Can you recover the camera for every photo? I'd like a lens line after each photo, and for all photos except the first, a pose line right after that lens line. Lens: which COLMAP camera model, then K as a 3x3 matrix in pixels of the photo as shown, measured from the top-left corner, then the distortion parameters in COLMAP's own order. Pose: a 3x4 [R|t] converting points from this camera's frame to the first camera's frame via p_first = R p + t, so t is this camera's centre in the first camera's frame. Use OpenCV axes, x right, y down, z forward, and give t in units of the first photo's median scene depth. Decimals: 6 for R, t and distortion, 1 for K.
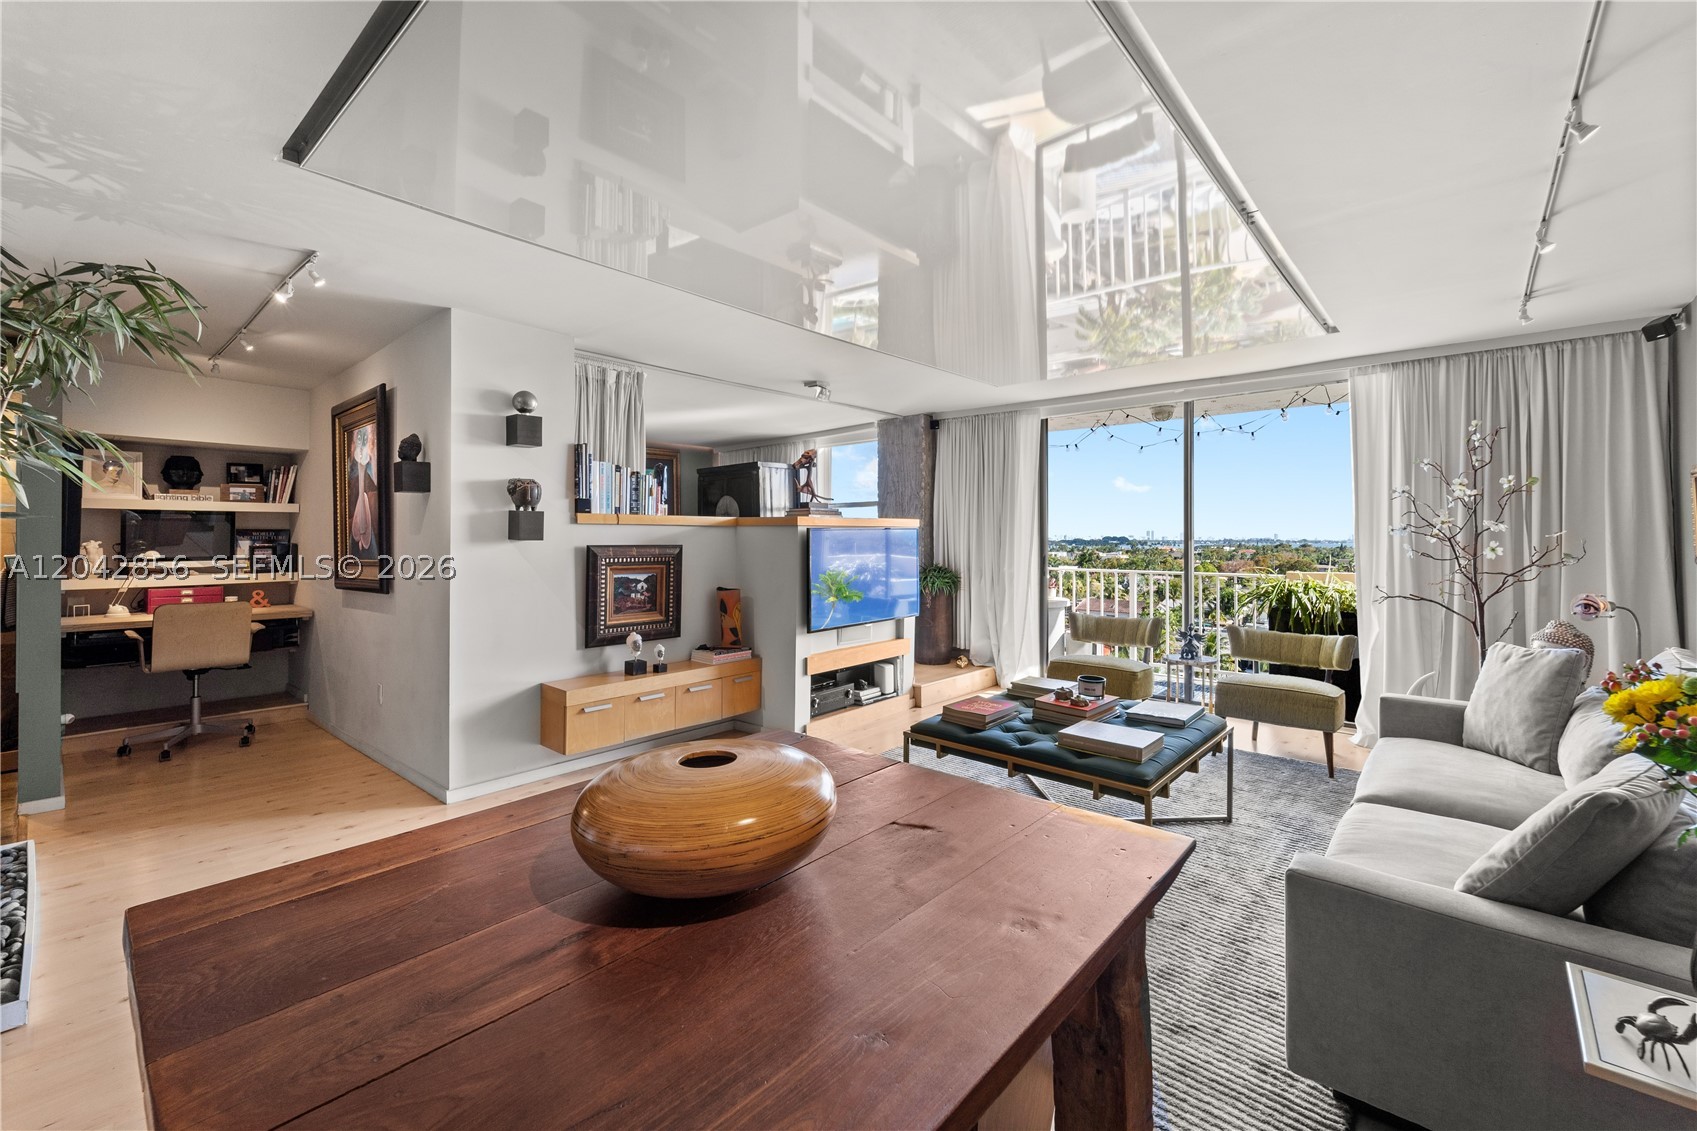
lens RADIAL K [[702.8, 0, 873.1], [0, 702.8, 535.3], [0, 0, 1]] dist [0.004686, -0.002190]
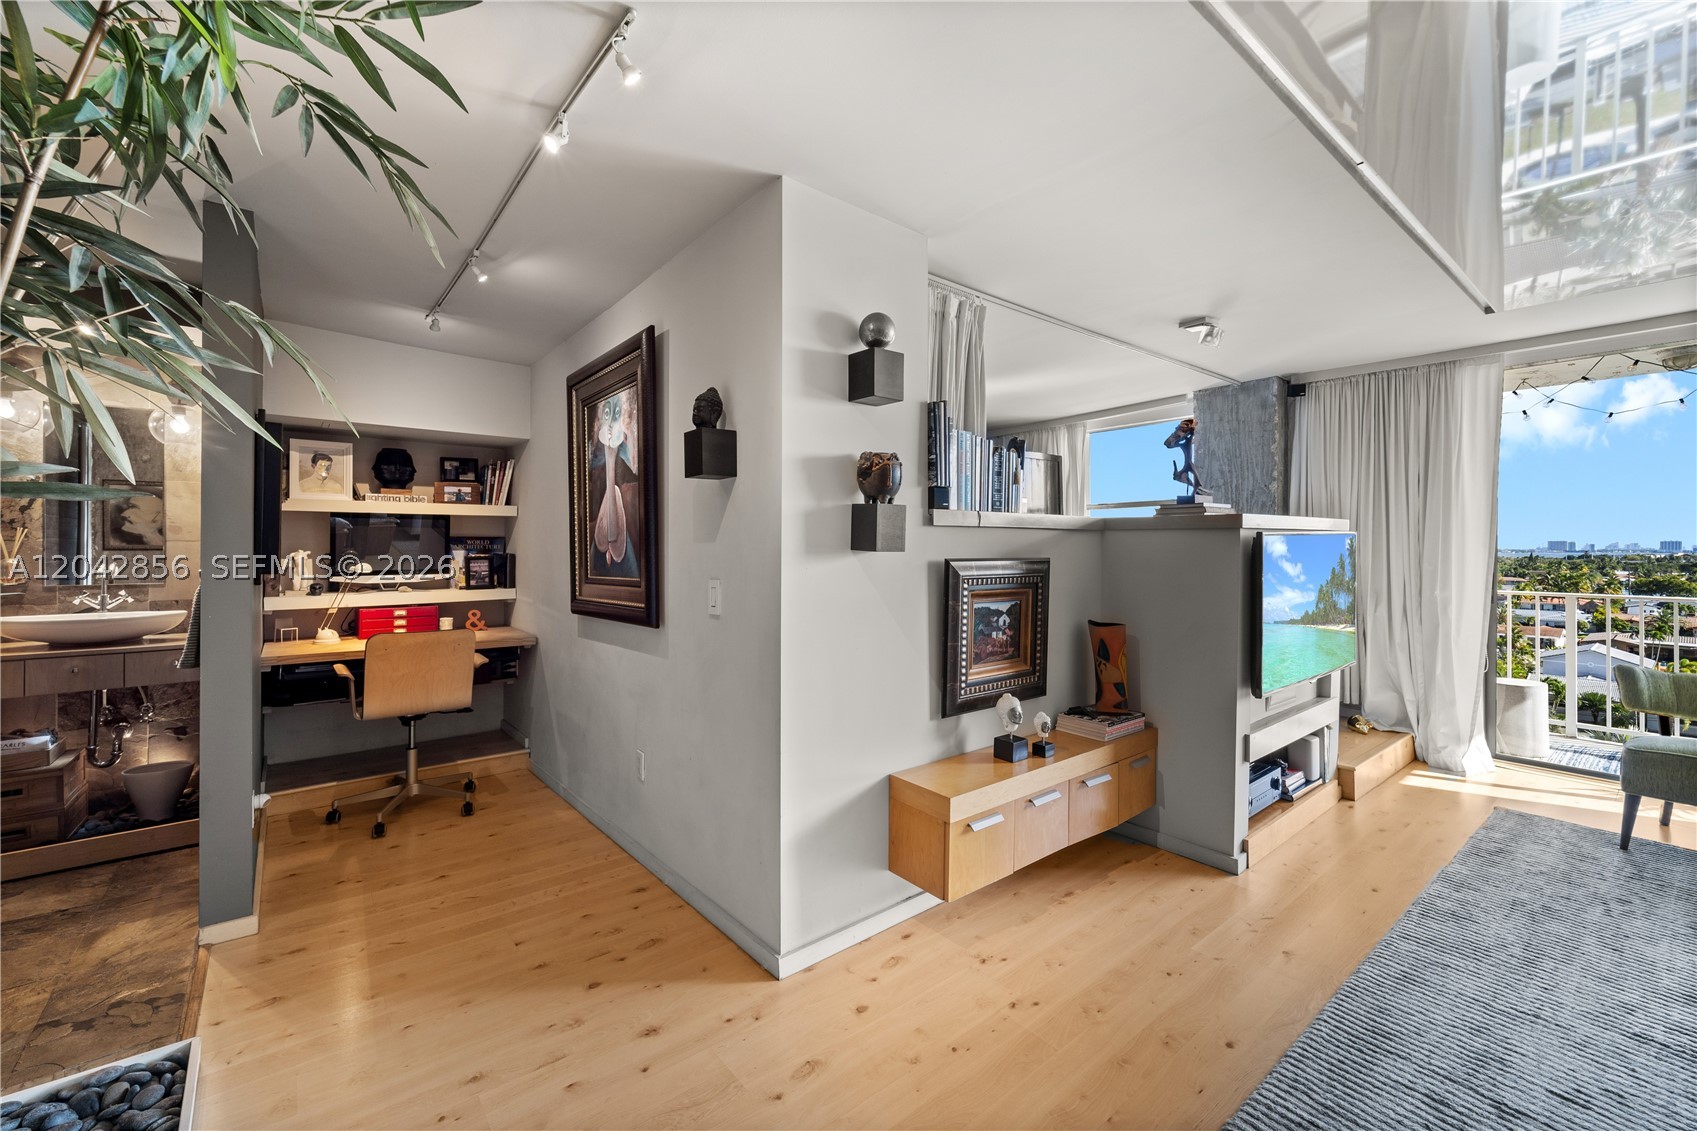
lens RADIAL K [[702.8, 0, 874.7], [0, 702.8, 546.8], [0, 0, 1]] dist [0.004686, -0.002190]
pose [[0.986229, 0.000353, -0.165386, -0.322222], [0.000362, 0.999991, 0.004294, 0.000064], [0.165385, -0.004295, 0.986220, 0.311237]]
